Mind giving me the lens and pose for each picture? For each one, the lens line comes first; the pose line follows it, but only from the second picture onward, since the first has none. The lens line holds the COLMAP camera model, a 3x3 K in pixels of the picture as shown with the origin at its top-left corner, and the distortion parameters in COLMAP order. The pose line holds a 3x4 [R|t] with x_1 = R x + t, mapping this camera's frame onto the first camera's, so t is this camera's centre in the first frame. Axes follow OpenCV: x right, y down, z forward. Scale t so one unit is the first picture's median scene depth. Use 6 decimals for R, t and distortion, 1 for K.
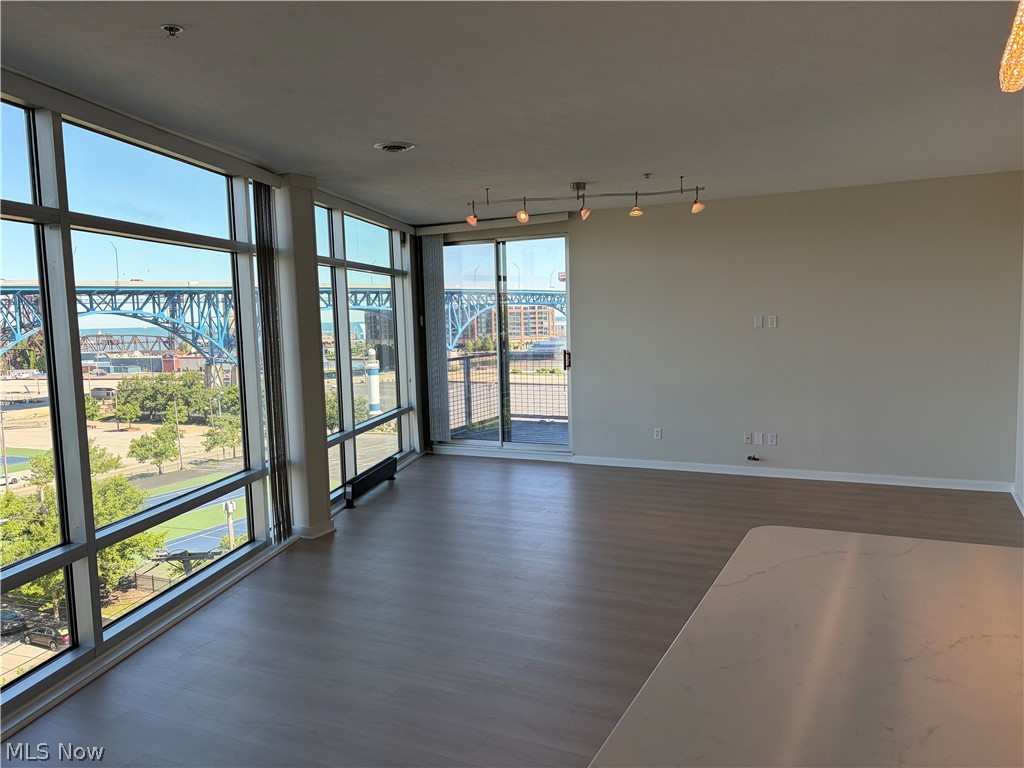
lens RADIAL K [[796.3, 0, 518.9], [0, 796.3, 388.7], [0, 0, 1]] dist [0.060477, -0.076307]
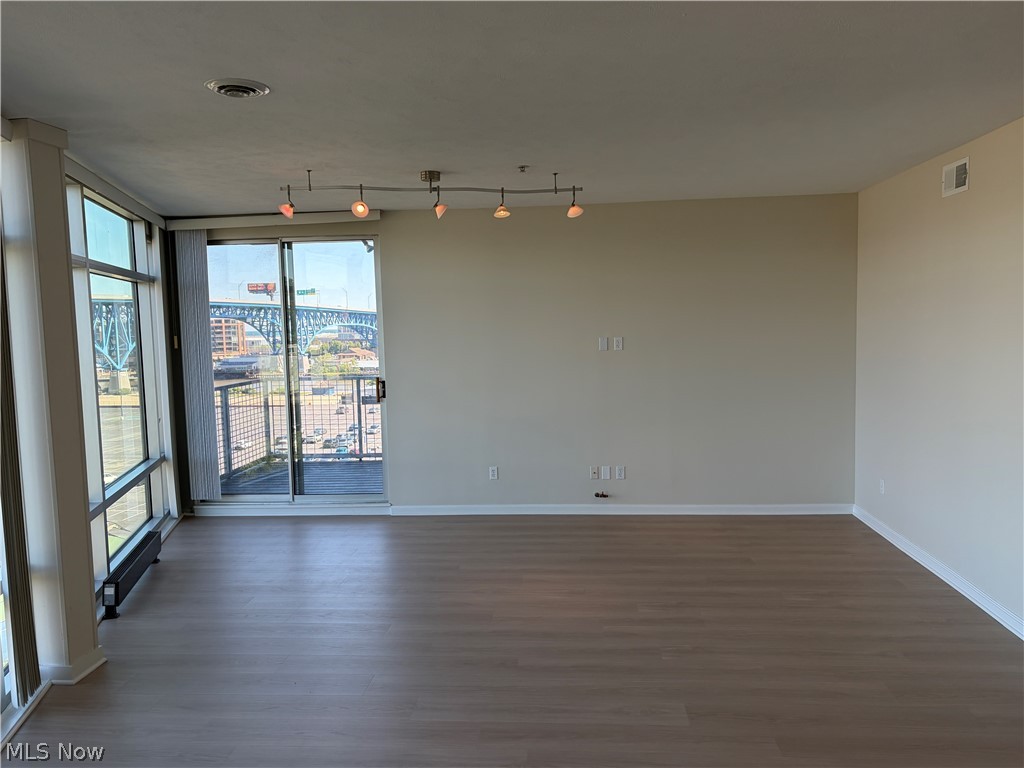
lens RADIAL K [[793.2, 0, 512.0], [0, 793.2, 384.0], [0, 0, 1]] dist [0.062924, -0.132550]
pose [[0.923564, -0.024956, 0.382632, -0.122555], [0.033667, 0.999304, -0.016087, -0.023678], [-0.381964, 0.027740, 0.923761, 0.186430]]
